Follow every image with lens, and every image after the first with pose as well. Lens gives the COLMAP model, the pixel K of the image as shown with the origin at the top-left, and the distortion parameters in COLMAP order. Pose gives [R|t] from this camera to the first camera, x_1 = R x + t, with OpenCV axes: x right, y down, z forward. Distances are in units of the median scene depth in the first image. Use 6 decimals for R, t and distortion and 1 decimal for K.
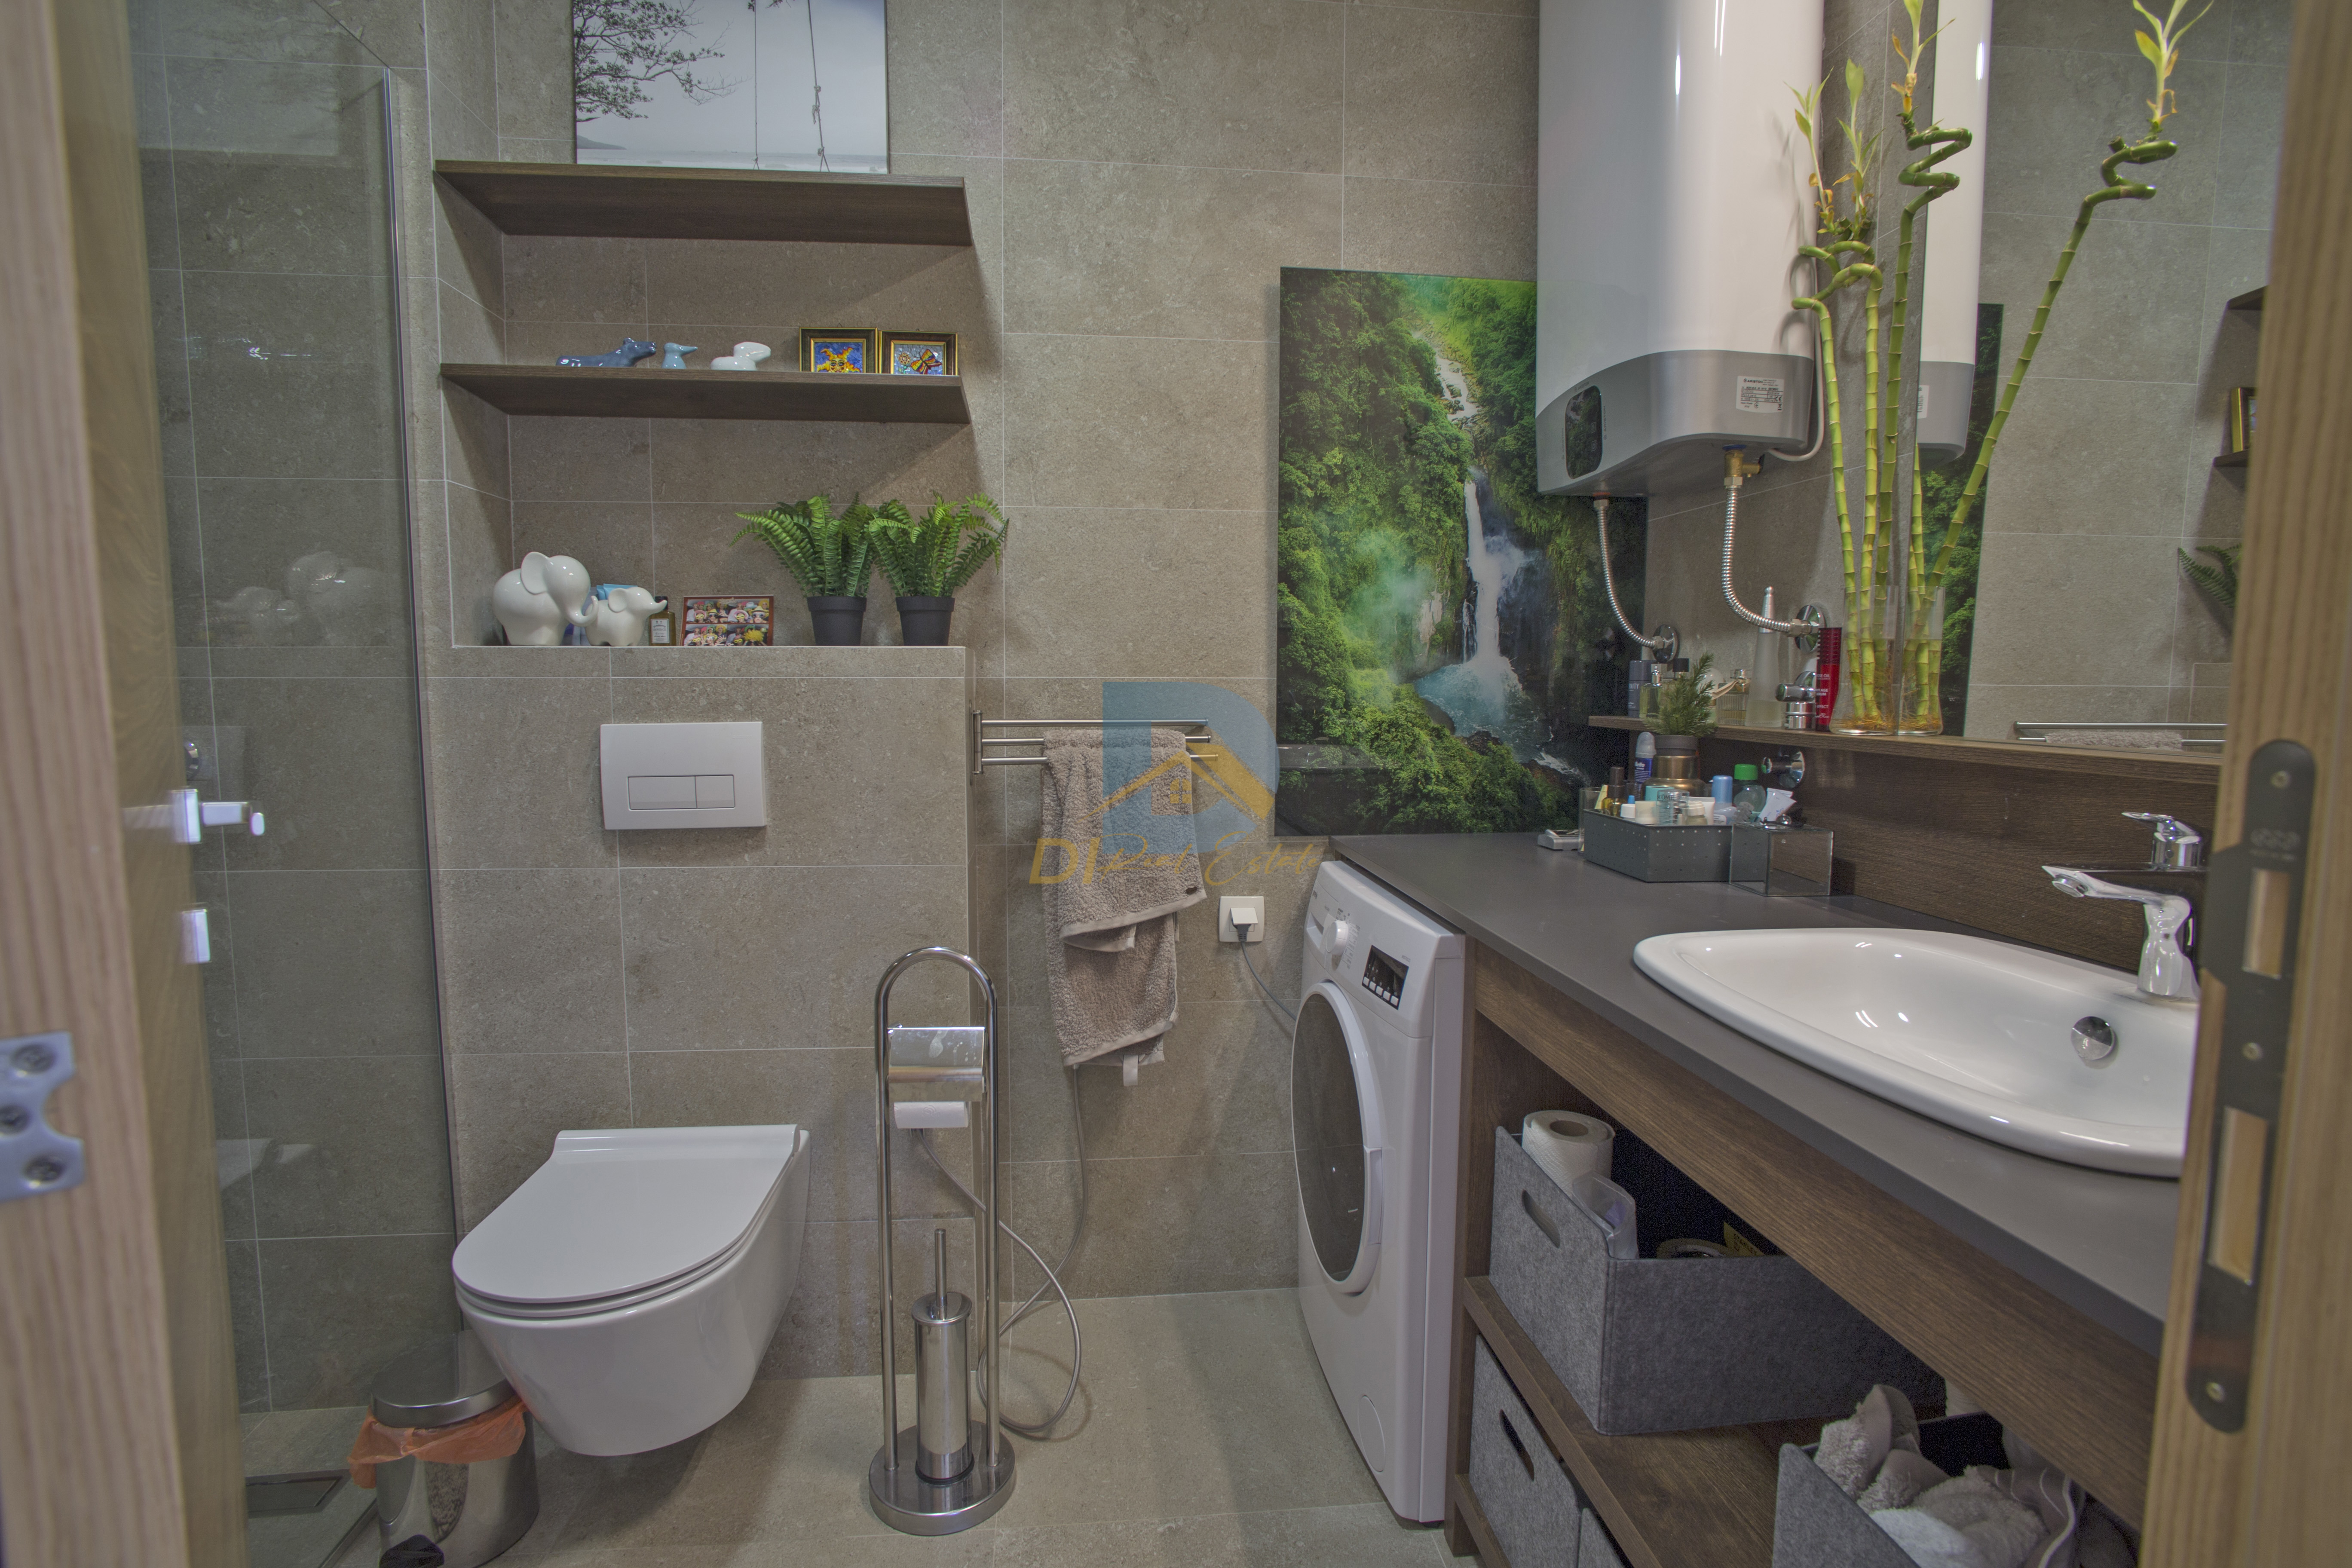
lens RADIAL K [[1141.6, 0, 1175.2], [0, 1141.6, 797.7], [0, 0, 1]] dist [-0.066824, 0.031619]
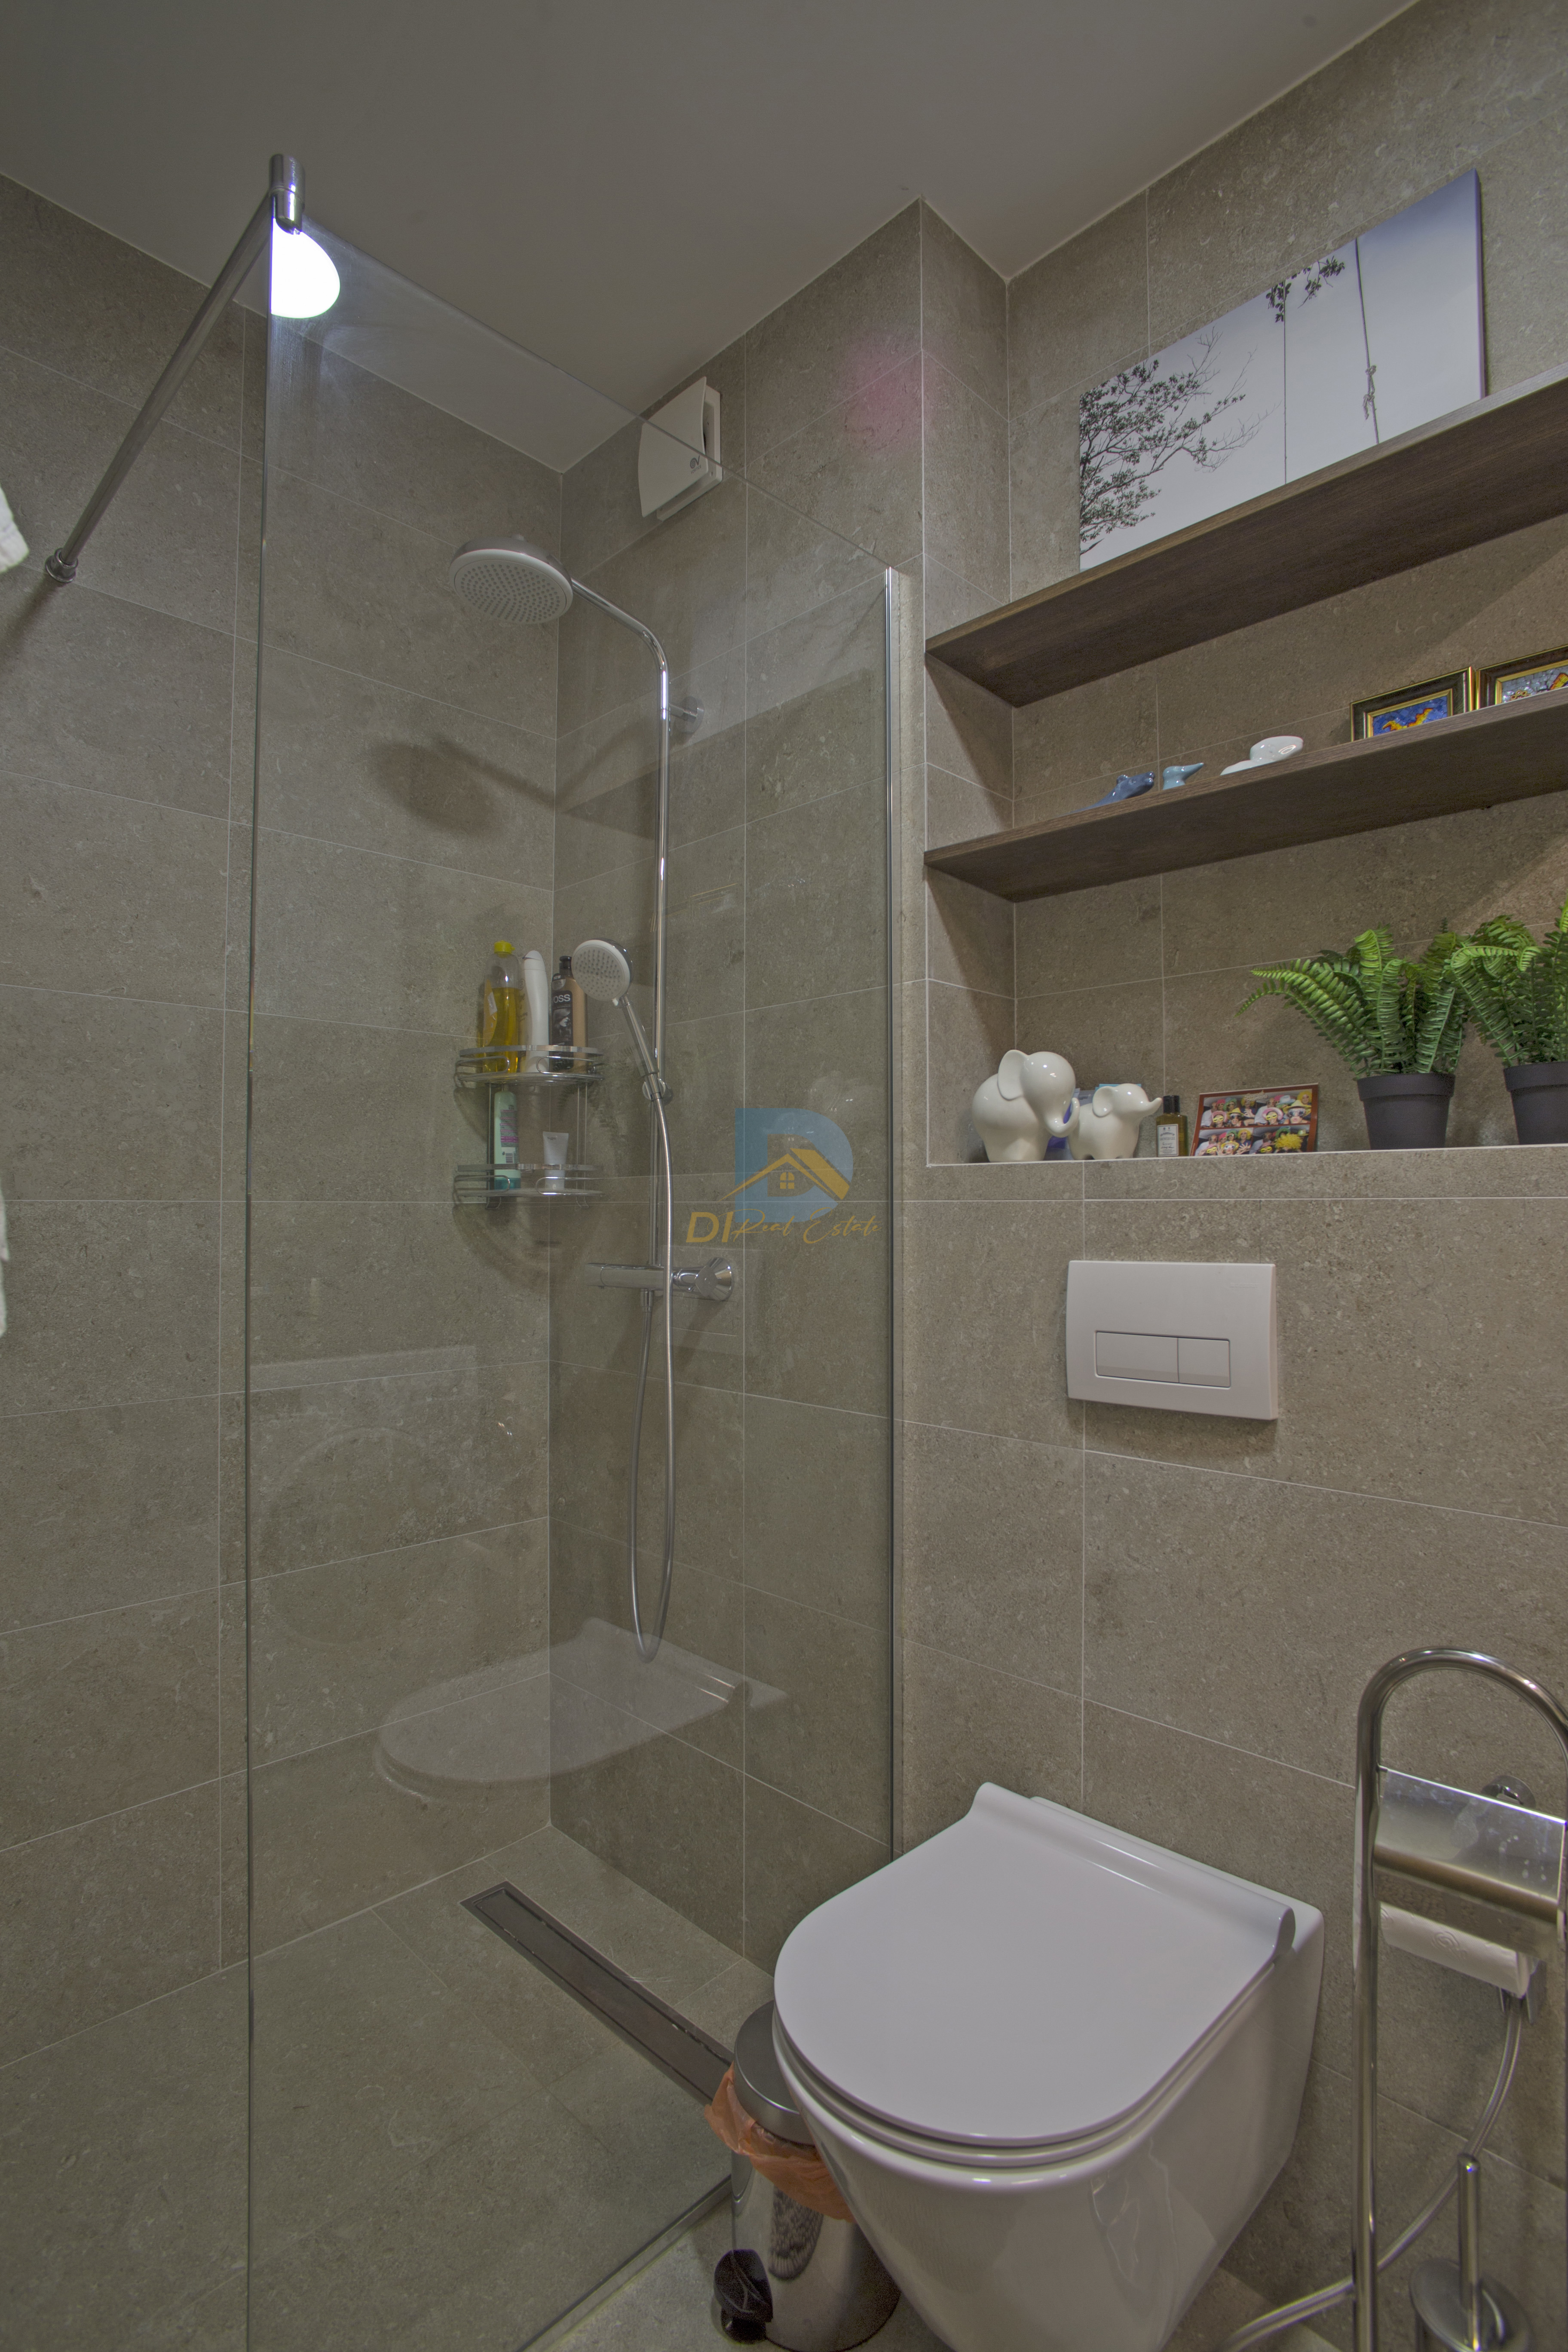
lens RADIAL K [[1141.6, 0, 789.8], [0, 1141.6, 1176.9], [0, 0, 1]] dist [-0.066824, 0.031619]
pose [[0.632967, -0.024891, -0.773778, -0.024344], [-0.077311, 0.992455, -0.095168, -0.031684], [0.770309, 0.120060, 0.626267, 0.340883]]
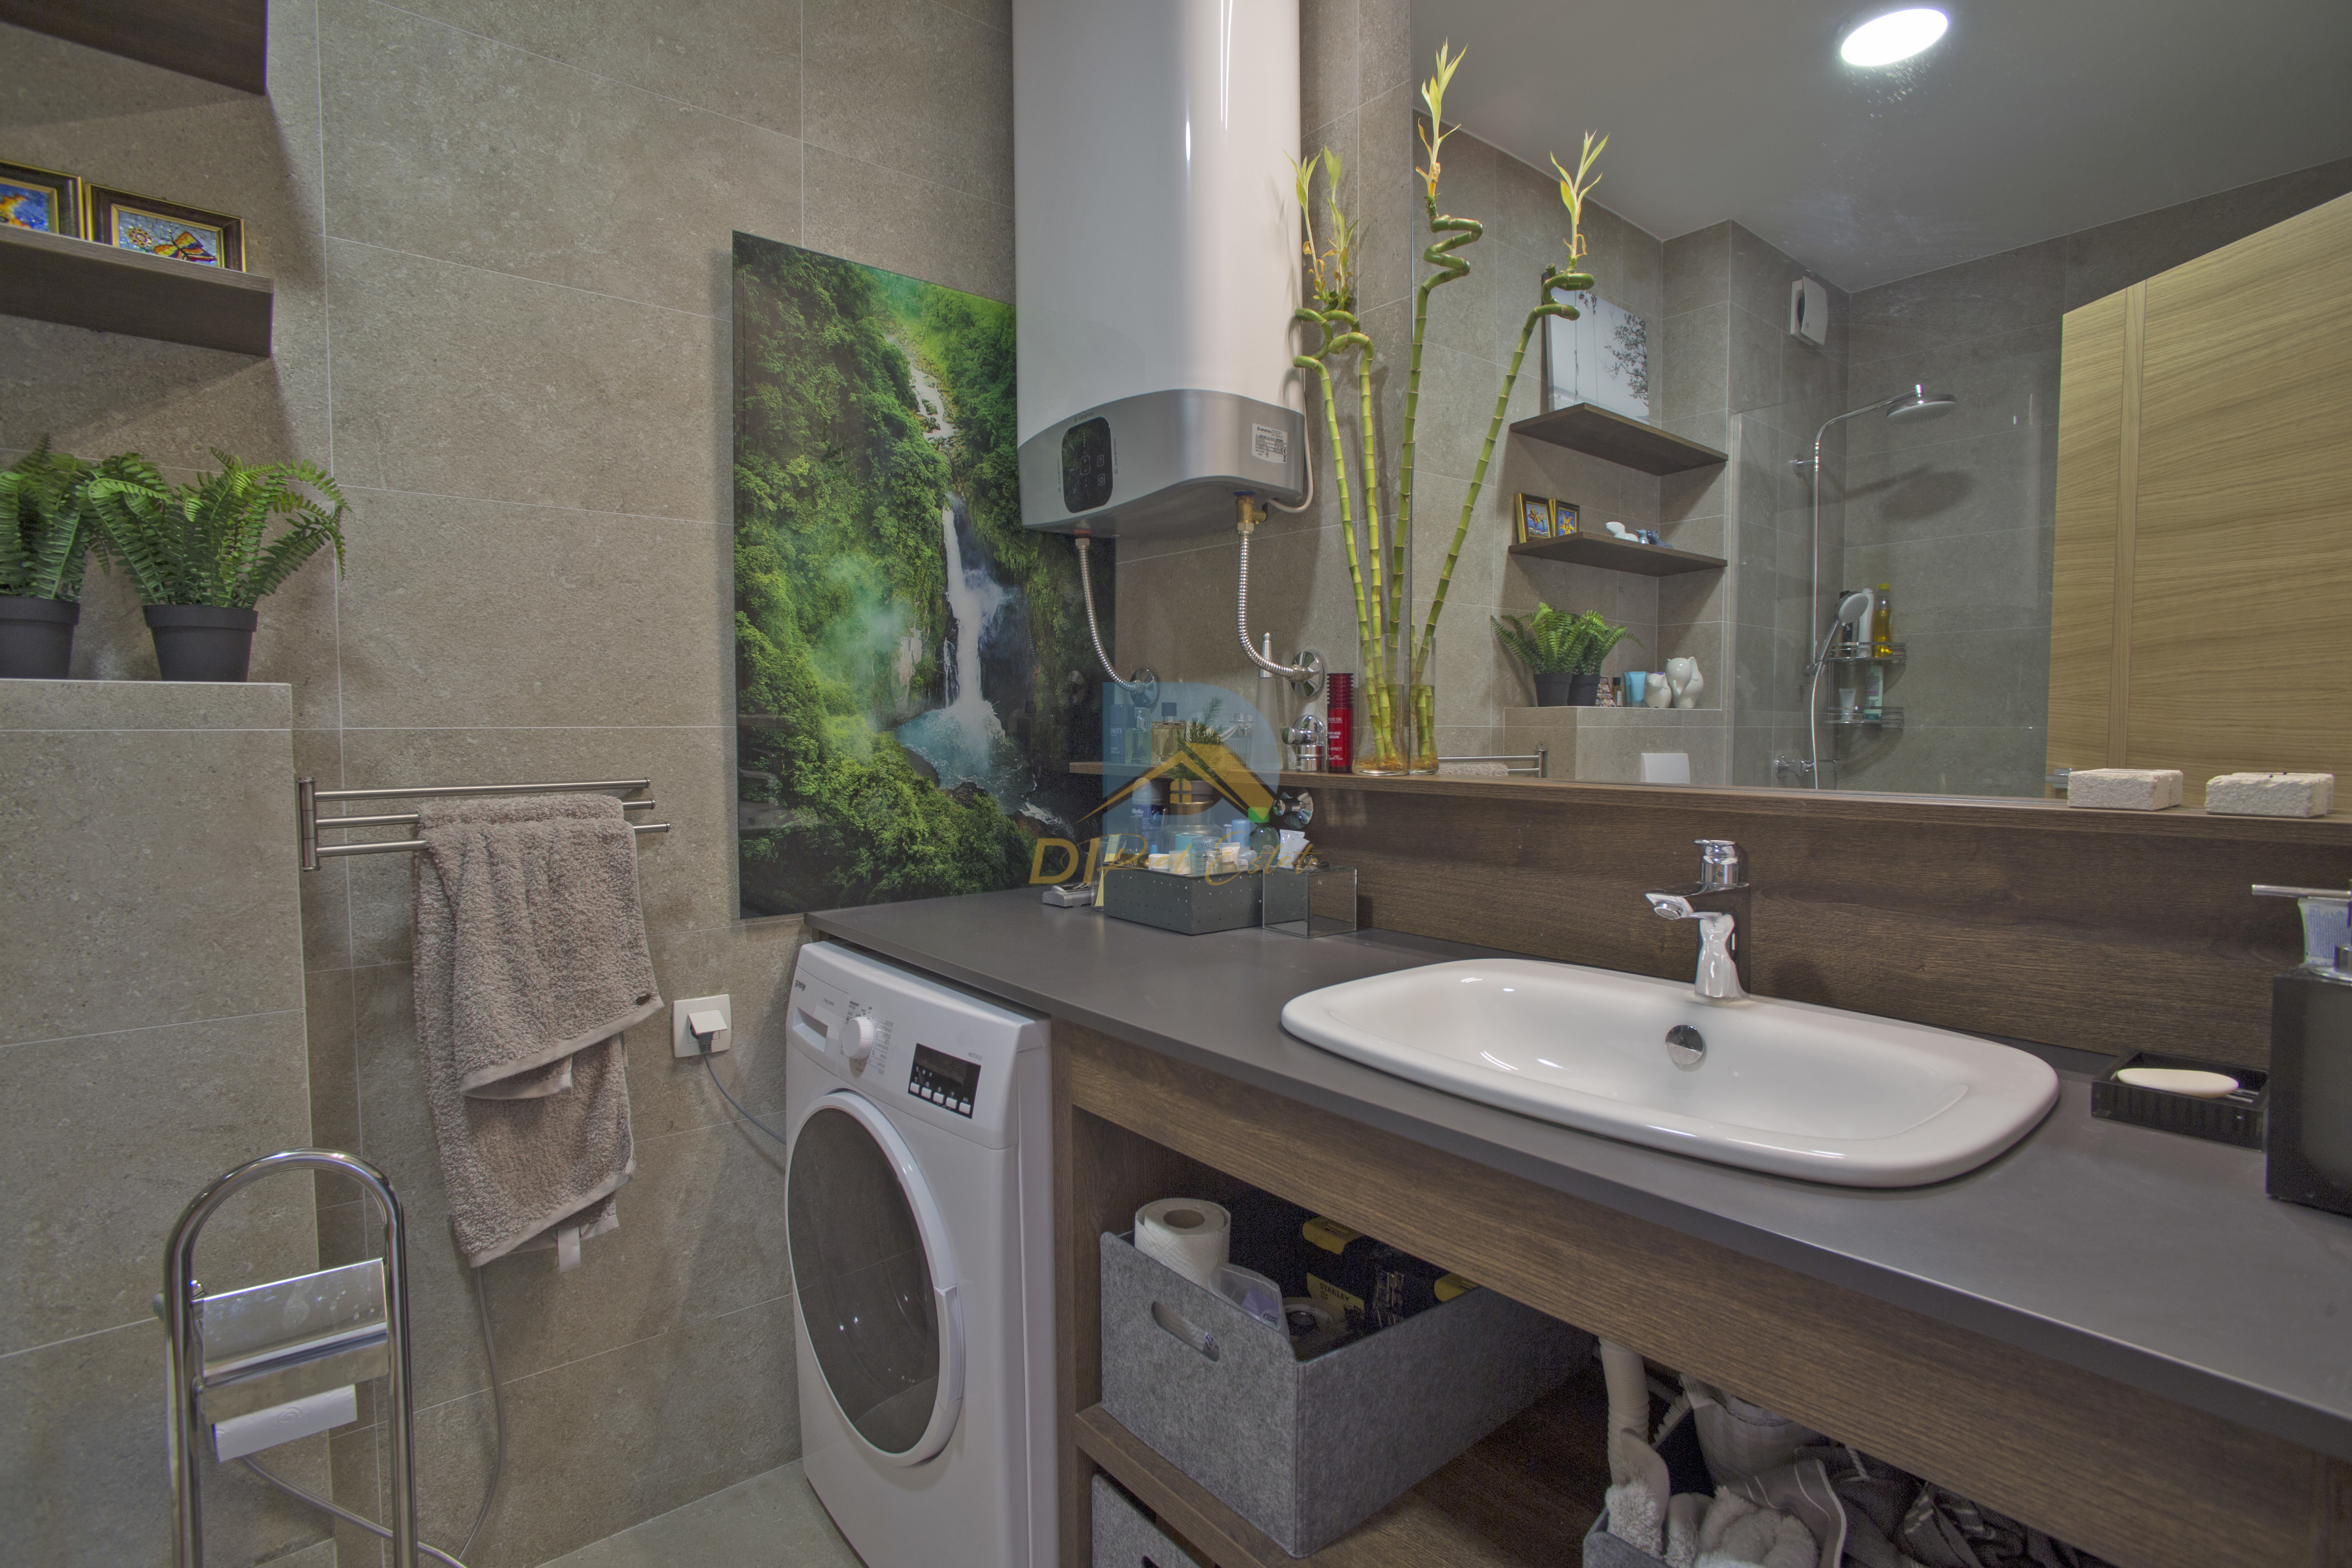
lens RADIAL K [[1141.6, 0, 1173.3], [0, 1141.6, 796.6], [0, 0, 1]] dist [-0.066824, 0.031619]
pose [[0.834241, -0.038842, 0.550030, -0.111790], [0.060990, 0.997895, -0.022035, -0.020051], [-0.548017, 0.051929, 0.834854, 0.173161]]
